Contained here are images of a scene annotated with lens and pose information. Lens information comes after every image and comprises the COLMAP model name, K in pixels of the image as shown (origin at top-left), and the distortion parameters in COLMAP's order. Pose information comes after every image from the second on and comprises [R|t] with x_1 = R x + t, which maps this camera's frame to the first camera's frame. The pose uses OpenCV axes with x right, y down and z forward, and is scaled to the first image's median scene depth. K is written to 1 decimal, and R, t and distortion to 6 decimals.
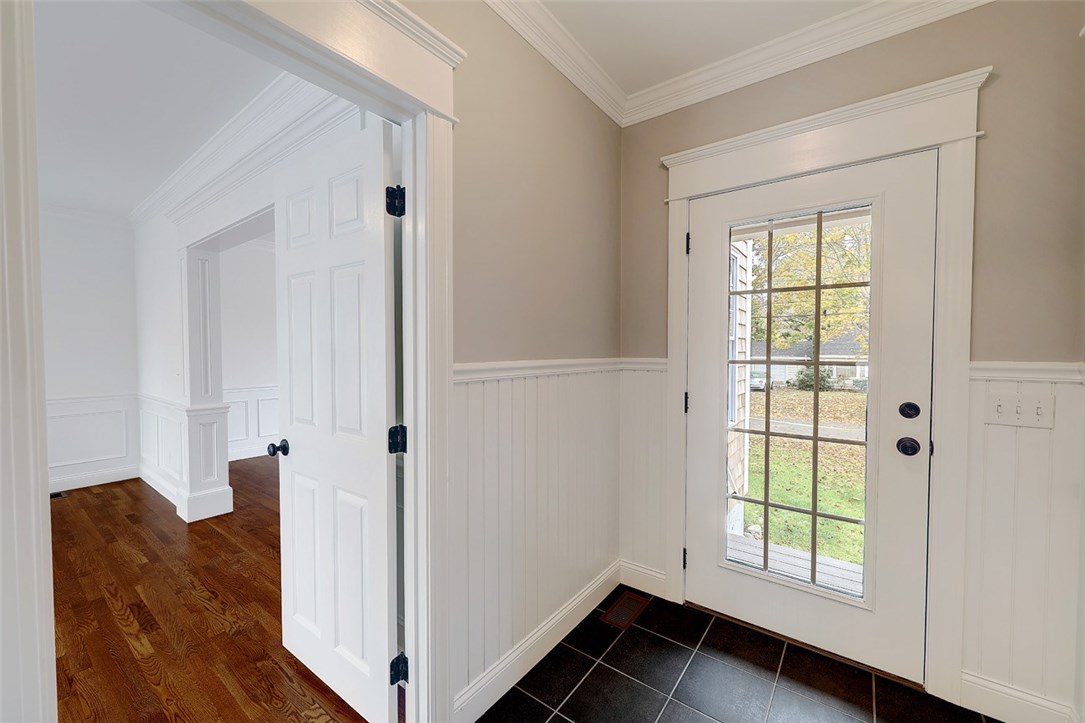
lens RADIAL K [[408.7, 0, 549.0], [0, 408.7, 359.1], [0, 0, 1]] dist [0.000630, -0.000088]
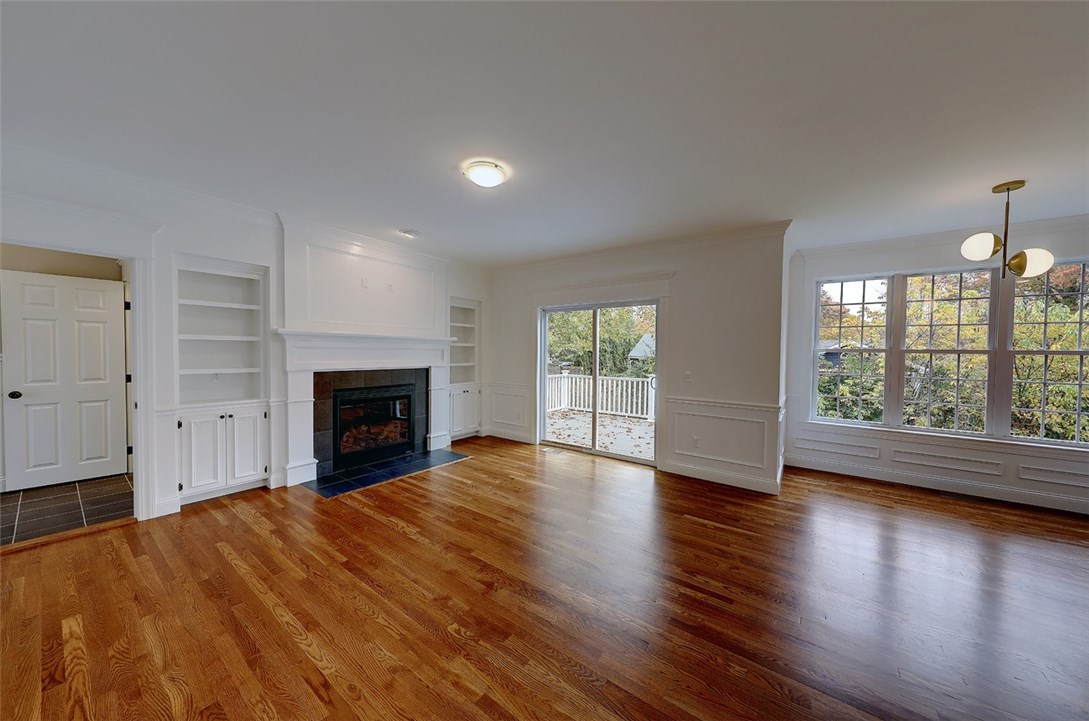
lens RADIAL K [[363.4, 0, 552.4], [0, 363.4, 359.2], [0, 0, 1]] dist [-0.000781, -0.000023]
pose [[-0.999898, -0.014206, 0.001315, -1.951098], [-0.014123, 0.998667, 0.049639, -0.061235], [-0.002018, 0.049615, -0.998766, 1.658328]]
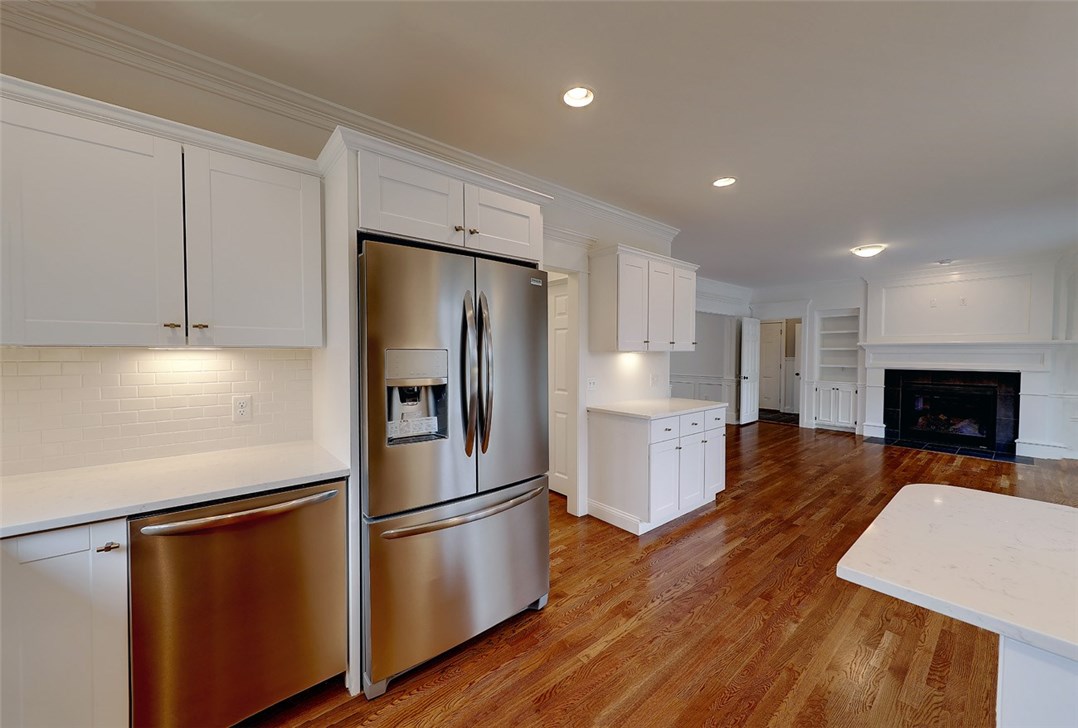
lens RADIAL K [[401.4, 0, 539.0], [0, 401.4, 364.0], [0, 0, 1]] dist [-0.002134, -0.000059]
pose [[0.255043, -0.026765, 0.966559, -4.406565], [0.022771, 0.999506, 0.021669, -0.058954], [-0.966662, 0.016483, 0.255526, 1.660262]]
